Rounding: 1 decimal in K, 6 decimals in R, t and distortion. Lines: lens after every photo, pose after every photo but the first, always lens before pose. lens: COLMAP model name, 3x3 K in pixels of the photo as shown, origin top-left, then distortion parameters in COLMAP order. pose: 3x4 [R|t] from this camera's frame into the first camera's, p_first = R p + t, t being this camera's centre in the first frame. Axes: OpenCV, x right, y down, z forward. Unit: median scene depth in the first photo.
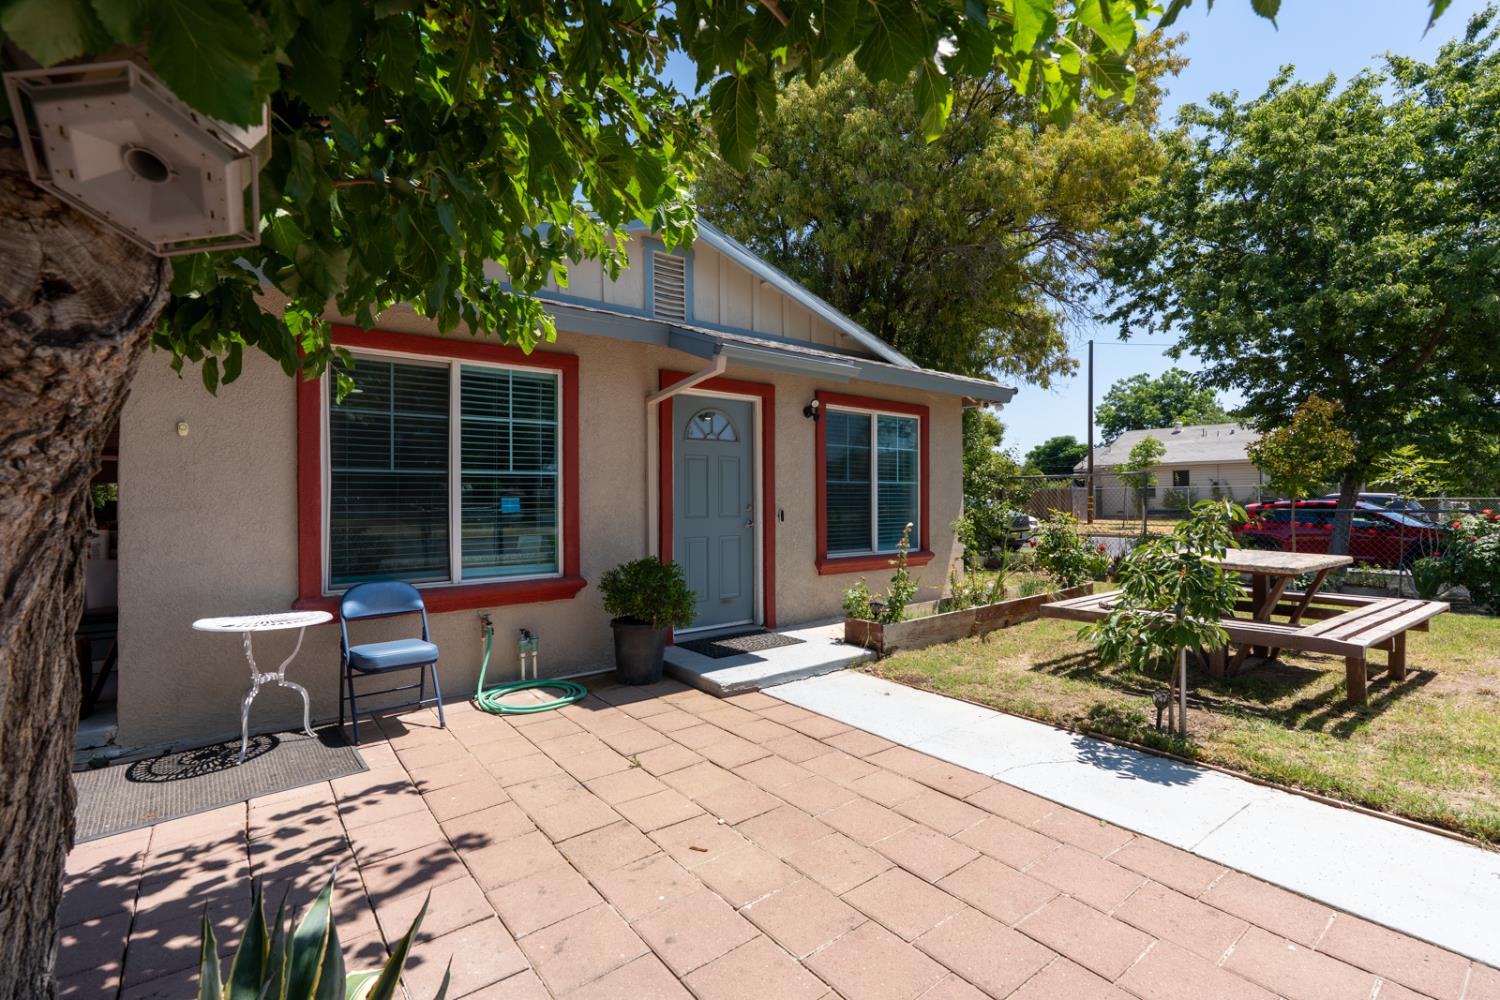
lens RADIAL K [[656.0, 0, 710.3], [0, 656.0, 500.2], [0, 0, 1]] dist [-0.002573, -0.000190]
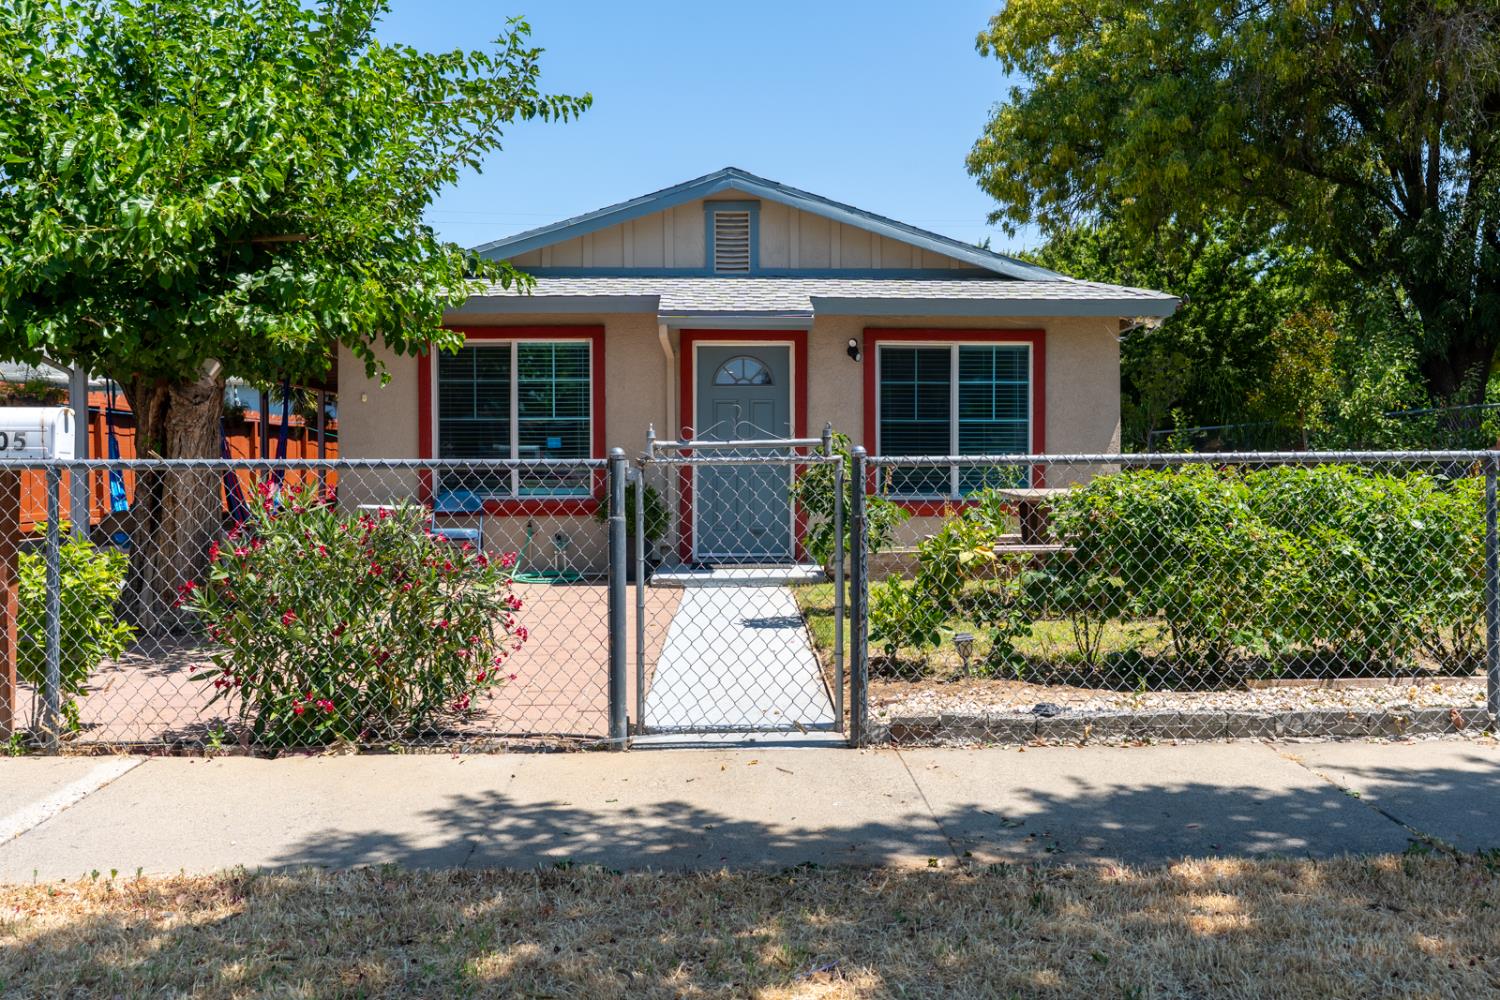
lens RADIAL K [[1290.7, 0, 753.1], [0, 1290.7, 499.6], [0, 0, 1]] dist [0.007699, -0.000628]
pose [[0.789869, 0.020200, -0.612943, 1.730304], [-0.003772, 0.999598, 0.028082, 0.050527], [0.613264, -0.019870, 0.789628, -0.895753]]
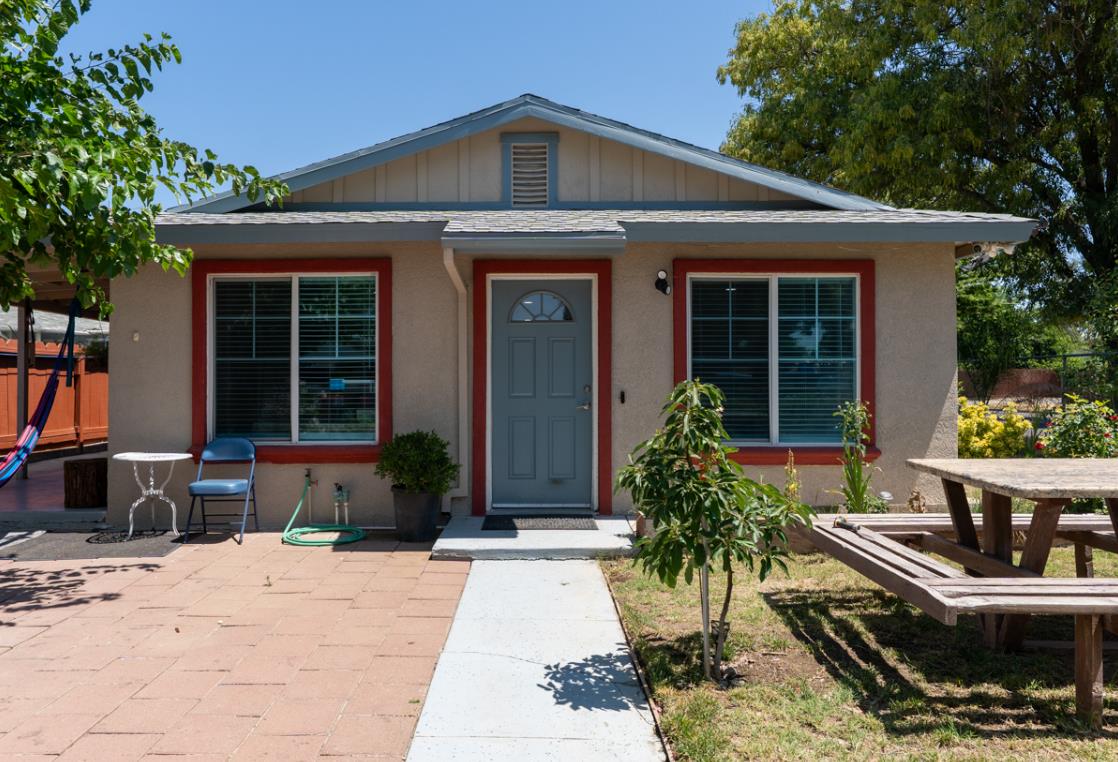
lens RADIAL K [[722.9, 0, 554.4], [0, 722.9, 381.0], [0, 0, 1]] dist [-0.006874, -0.000456]
pose [[0.797084, 0.000853, -0.603867, 0.897303], [-0.002369, 0.999996, -0.001715, 0.002776], [0.603863, 0.002798, 0.797083, 0.156359]]
